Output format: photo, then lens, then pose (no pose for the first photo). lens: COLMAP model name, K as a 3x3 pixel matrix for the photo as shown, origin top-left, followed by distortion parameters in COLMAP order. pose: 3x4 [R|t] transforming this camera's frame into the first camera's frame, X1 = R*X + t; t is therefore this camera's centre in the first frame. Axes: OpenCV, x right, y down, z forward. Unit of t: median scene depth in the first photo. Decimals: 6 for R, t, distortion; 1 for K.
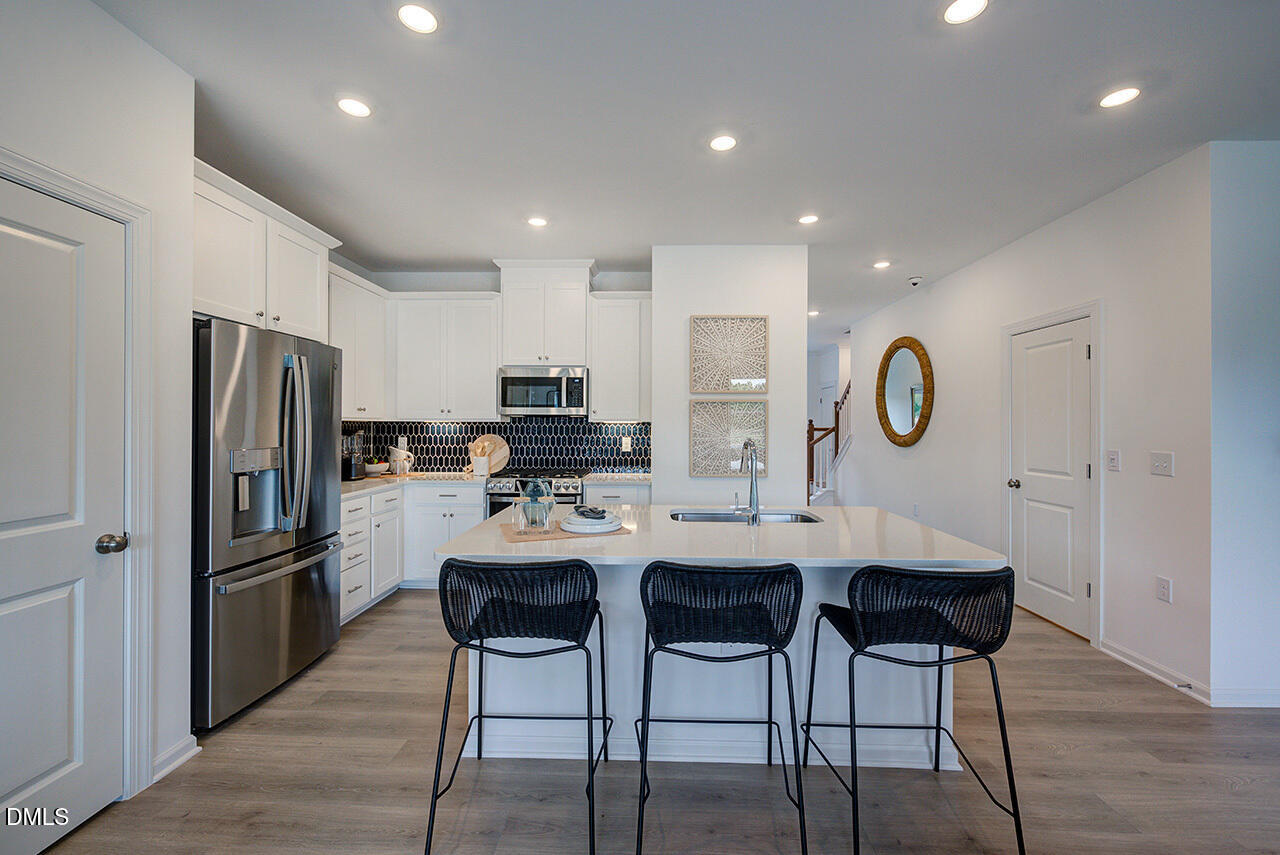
lens RADIAL K [[532.3, 0, 640.0], [0, 532.3, 427.5], [0, 0, 1]] dist [-0.000413, -0.000025]
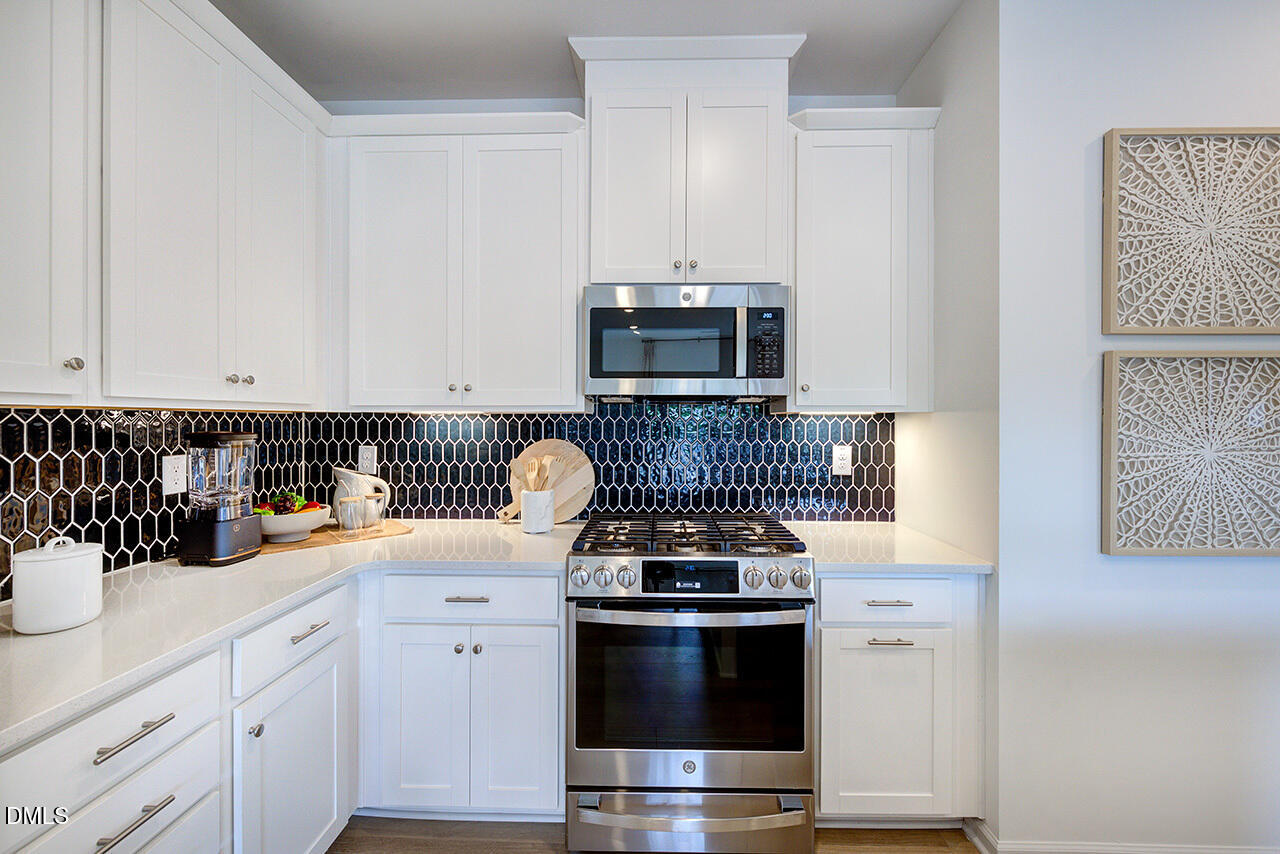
lens RADIAL K [[517.5, 0, 645.1], [0, 517.5, 419.4], [0, 0, 1]] dist [0.000124, 0.000036]
pose [[0.999946, -0.002430, 0.010087, -0.204996], [0.002469, 0.999989, -0.003872, -0.003027], [-0.010078, 0.003896, 0.999942, 0.541556]]
